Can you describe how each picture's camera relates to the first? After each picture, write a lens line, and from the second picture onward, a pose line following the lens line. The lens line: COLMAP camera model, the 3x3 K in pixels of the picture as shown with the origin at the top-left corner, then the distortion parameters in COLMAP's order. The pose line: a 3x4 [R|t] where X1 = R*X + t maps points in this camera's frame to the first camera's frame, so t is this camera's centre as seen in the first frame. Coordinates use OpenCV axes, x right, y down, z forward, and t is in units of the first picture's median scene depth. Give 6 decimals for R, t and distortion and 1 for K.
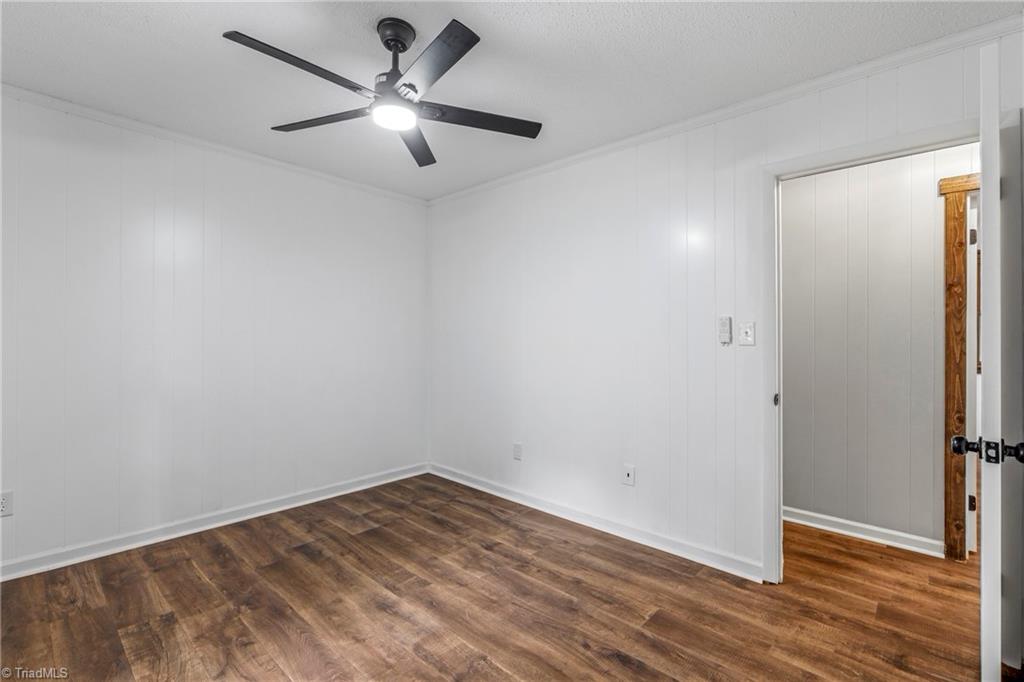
lens RADIAL K [[452.2, 0, 510.8], [0, 452.2, 346.7], [0, 0, 1]] dist [-0.002421, 0.000312]
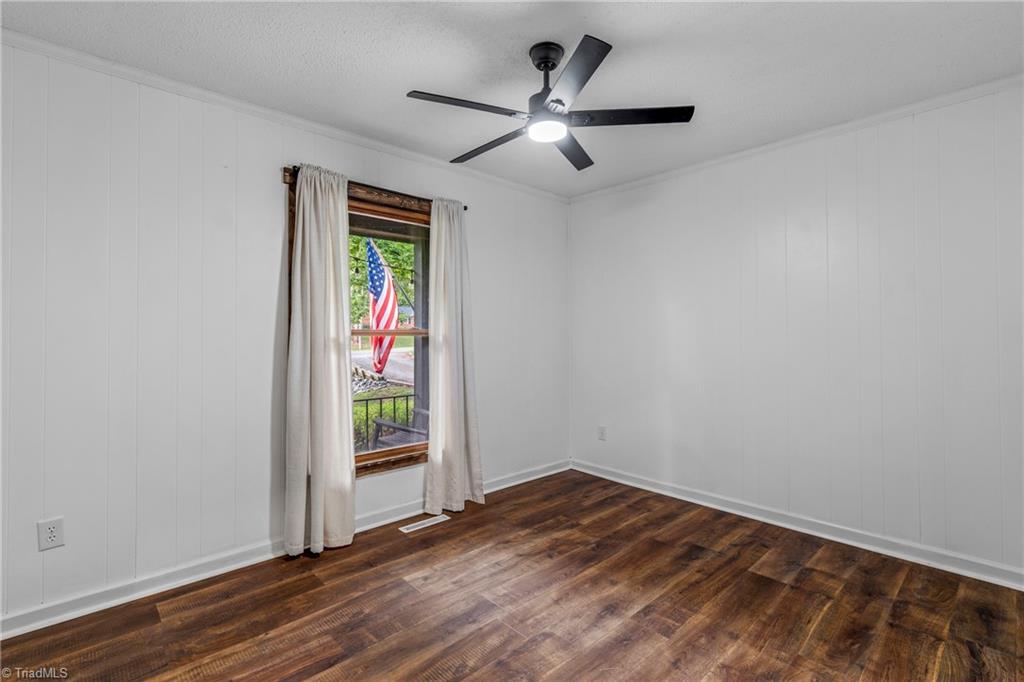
lens RADIAL K [[475.5, 0, 519.5], [0, 475.5, 331.8], [0, 0, 1]] dist [0.001619, 0.000395]
pose [[-0.066481, -0.014799, -0.997678, 0.628303], [-0.017169, 0.999759, -0.013686, -0.002384], [0.997640, 0.016219, -0.066719, 0.710798]]
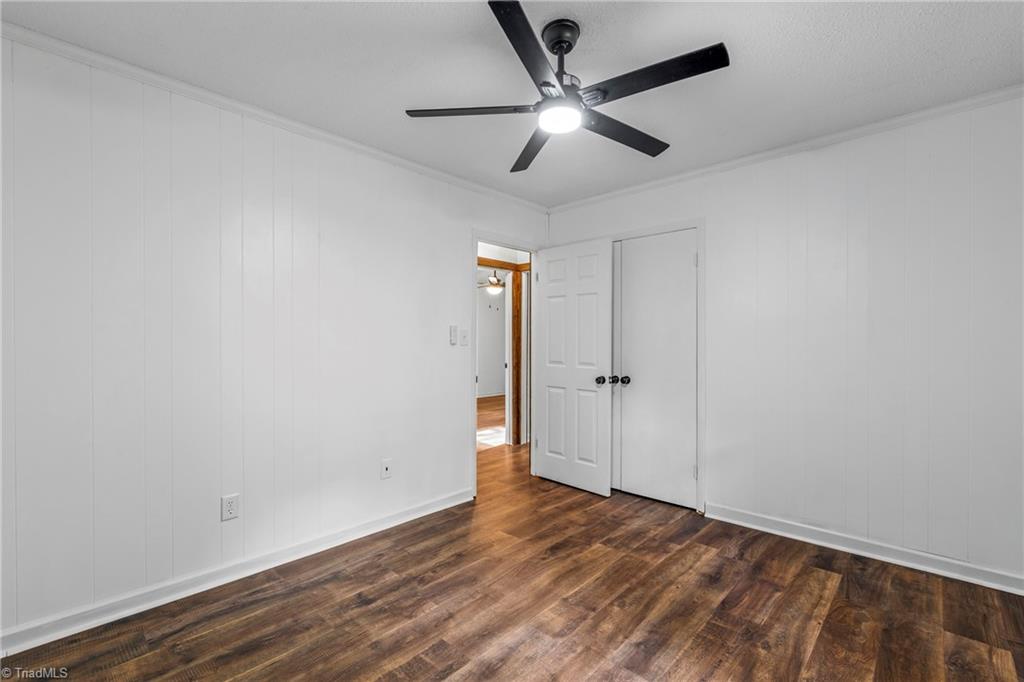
lens RADIAL K [[452.2, 0, 501.1], [0, 452.2, 340.2], [0, 0, 1]] dist [-0.002421, 0.000312]
pose [[0.034610, -0.005779, 0.999384, -0.899598], [0.019509, 0.999797, 0.005105, -0.022265], [-0.999210, 0.019320, 0.034716, 0.773038]]
